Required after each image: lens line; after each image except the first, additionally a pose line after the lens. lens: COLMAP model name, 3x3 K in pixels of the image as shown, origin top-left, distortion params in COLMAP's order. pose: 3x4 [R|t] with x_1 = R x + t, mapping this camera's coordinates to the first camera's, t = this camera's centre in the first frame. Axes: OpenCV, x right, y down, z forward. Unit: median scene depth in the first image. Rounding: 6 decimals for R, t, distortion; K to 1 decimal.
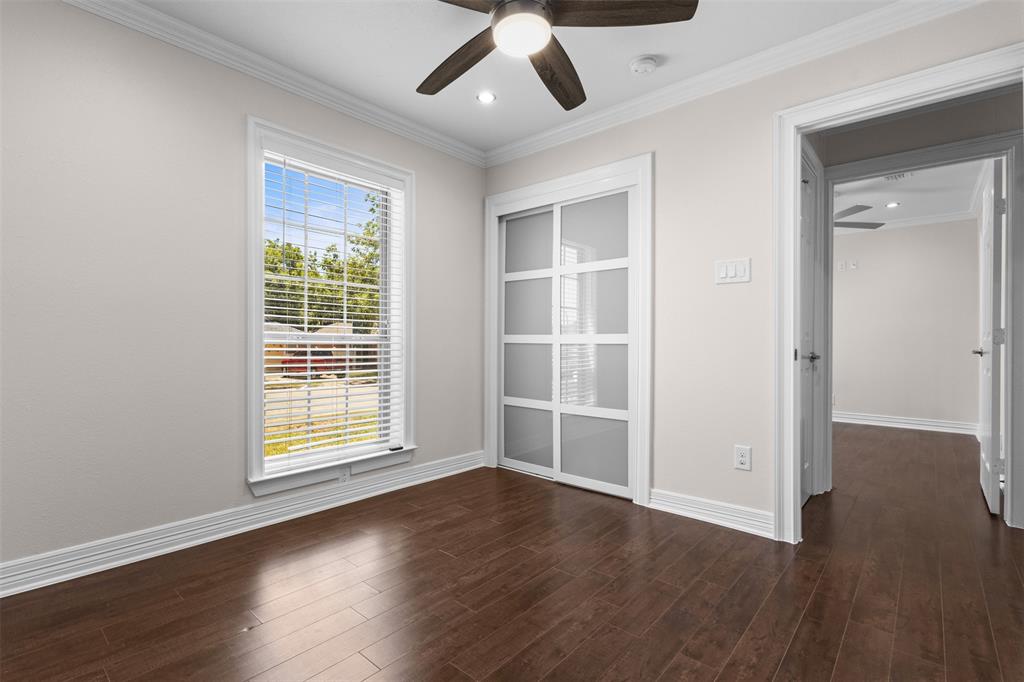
lens RADIAL K [[473.8, 0, 511.3], [0, 473.8, 336.3], [0, 0, 1]] dist [0.001435, -0.000171]
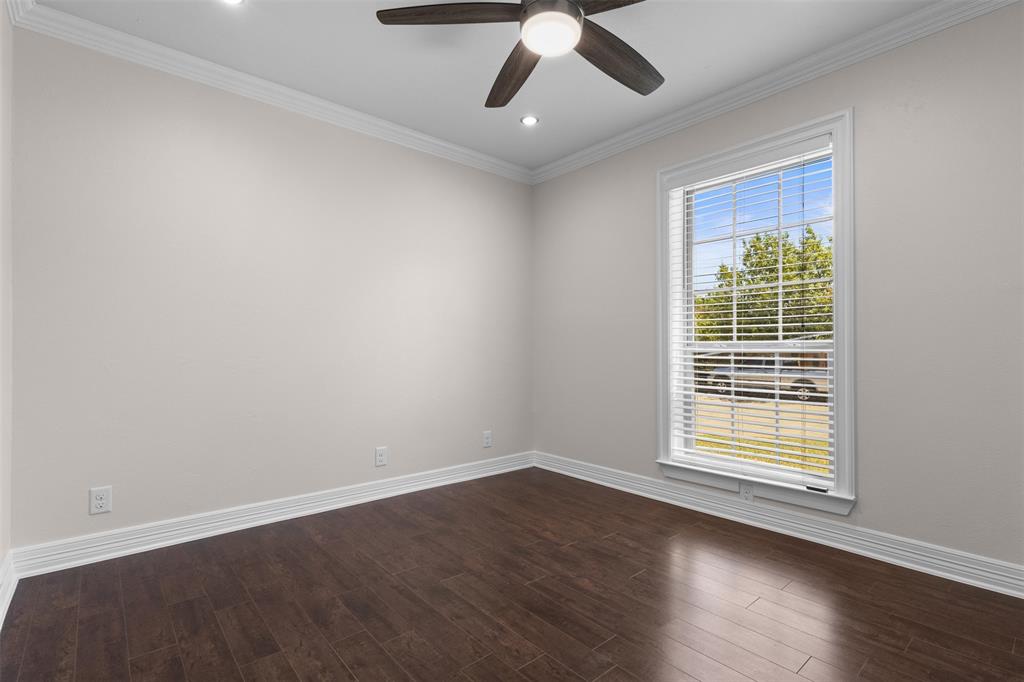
lens RADIAL K [[473.8, 0, 511.8], [0, 473.8, 351.6], [0, 0, 1]] dist [0.001435, -0.000171]
pose [[-0.136832, 0.003712, -0.990587, 0.638651], [0.019242, 0.999814, 0.001088, 0.004111], [0.990407, -0.018911, -0.136878, 0.669177]]
